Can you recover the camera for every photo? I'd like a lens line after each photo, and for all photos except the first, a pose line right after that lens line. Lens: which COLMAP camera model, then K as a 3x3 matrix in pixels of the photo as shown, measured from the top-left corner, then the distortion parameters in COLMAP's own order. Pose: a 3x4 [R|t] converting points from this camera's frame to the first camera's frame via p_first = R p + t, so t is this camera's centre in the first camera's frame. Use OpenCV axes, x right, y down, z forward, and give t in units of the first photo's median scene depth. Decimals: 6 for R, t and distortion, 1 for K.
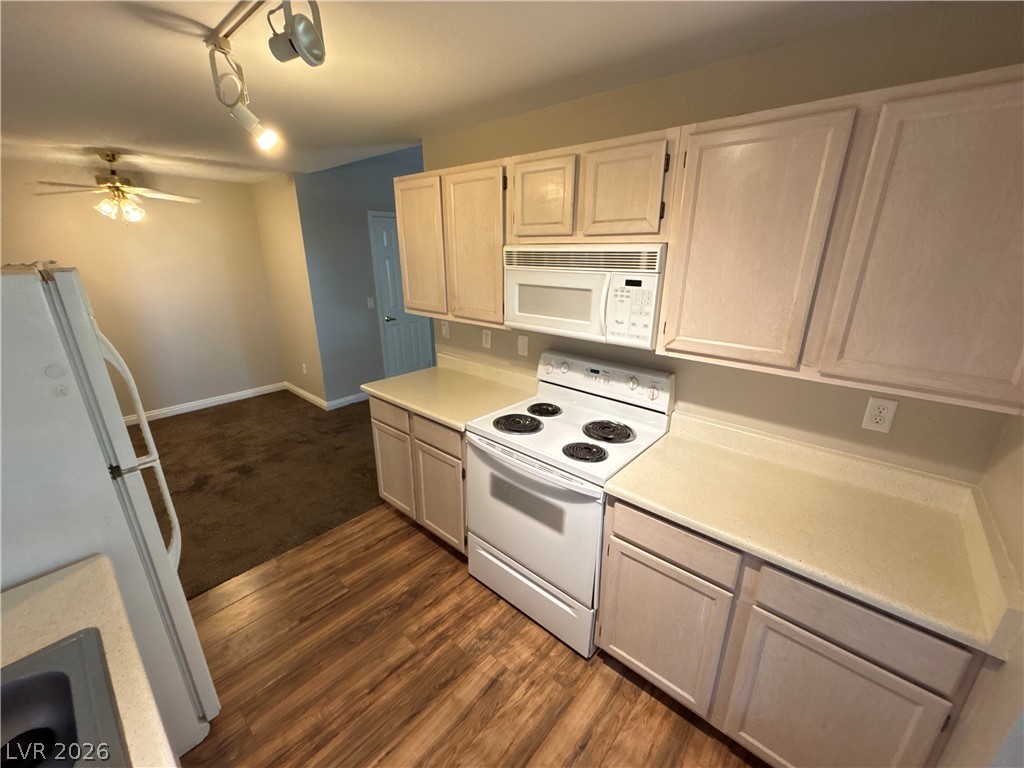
lens RADIAL K [[414.0, 0, 508.8], [0, 414.0, 381.8], [0, 0, 1]] dist [0.002226, -0.000143]
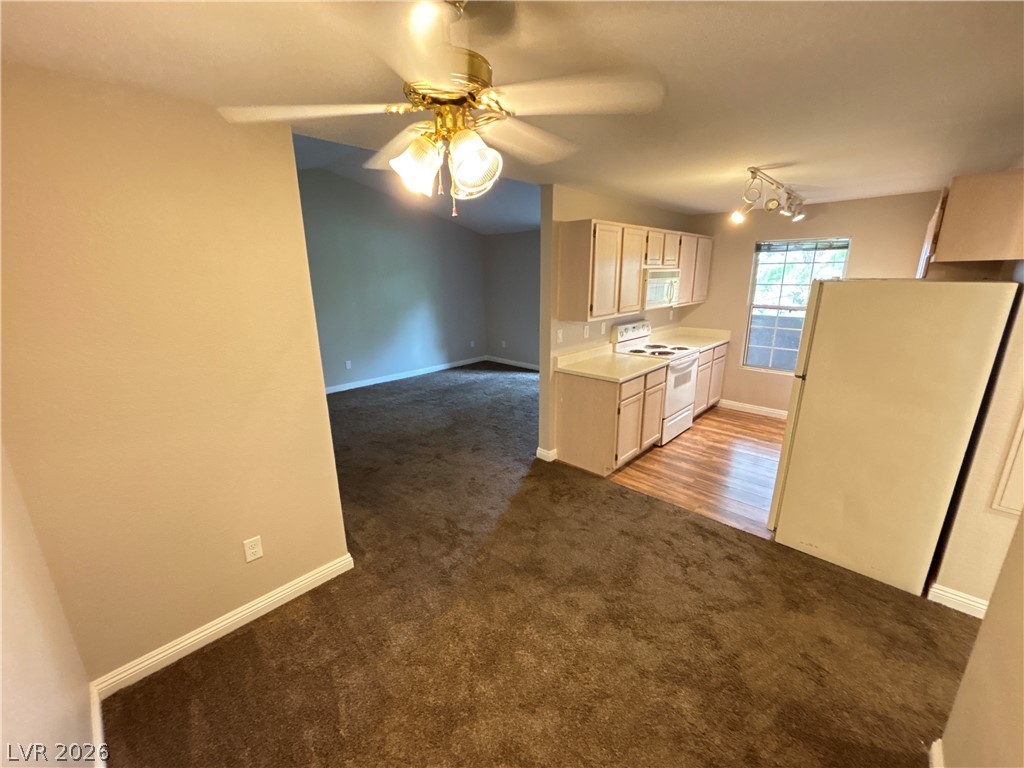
lens RADIAL K [[414.0, 0, 516.2], [0, 414.0, 379.9], [0, 0, 1]] dist [0.002226, -0.000143]
pose [[0.027180, -0.253981, 0.966827, -2.064514], [0.317203, 0.919390, 0.232602, -0.498475], [-0.947968, 0.300358, 0.105553, 1.523689]]
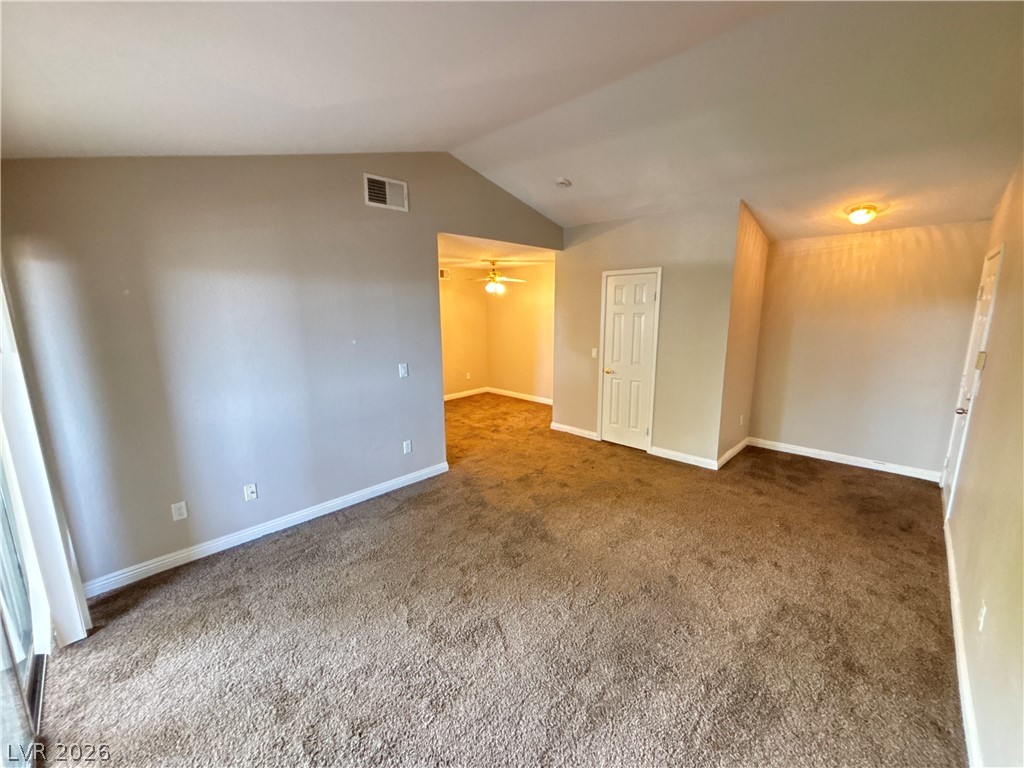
lens RADIAL K [[414.0, 0, 511.1], [0, 414.0, 378.9], [0, 0, 1]] dist [0.002226, -0.000143]
pose [[-0.049542, 0.172757, -0.983718, 1.821276], [-0.298884, 0.937228, 0.179645, -0.606201], [0.953003, 0.302918, 0.005202, 1.908288]]
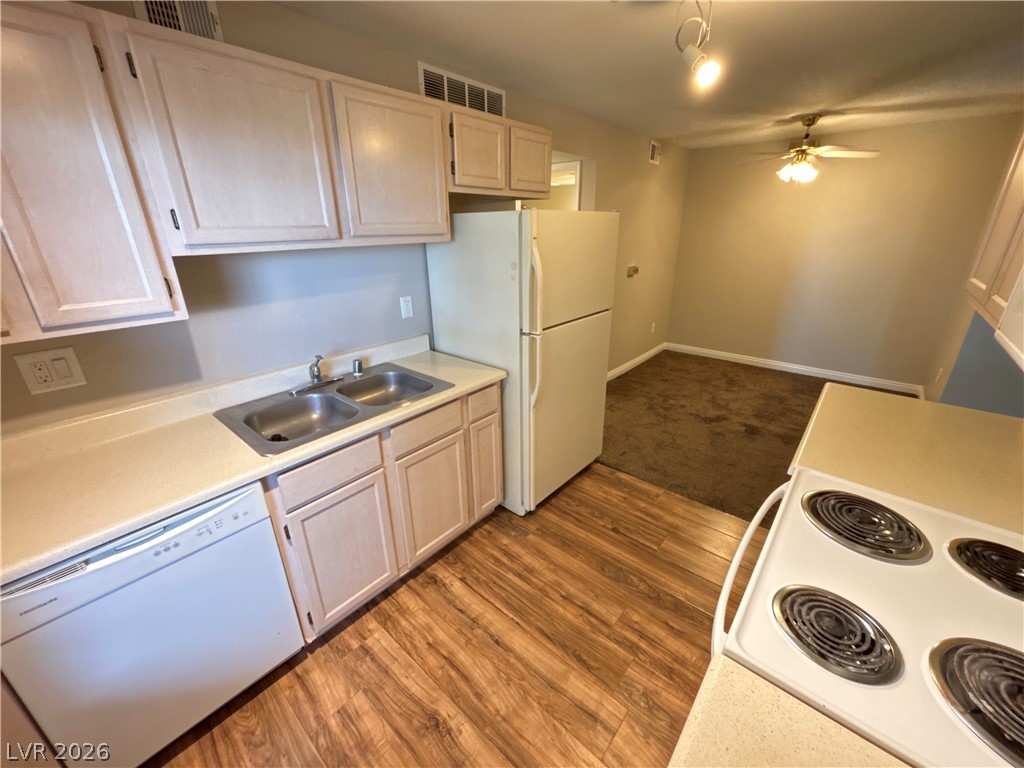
lens RADIAL K [[414.0, 0, 515.8], [0, 414.0, 384.5], [0, 0, 1]] dist [0.002226, -0.000143]
pose [[0.019815, 0.358338, -0.933381, 0.433408], [-0.300030, 0.892669, 0.336339, -0.093441], [0.953724, 0.273378, 0.125200, 0.488133]]
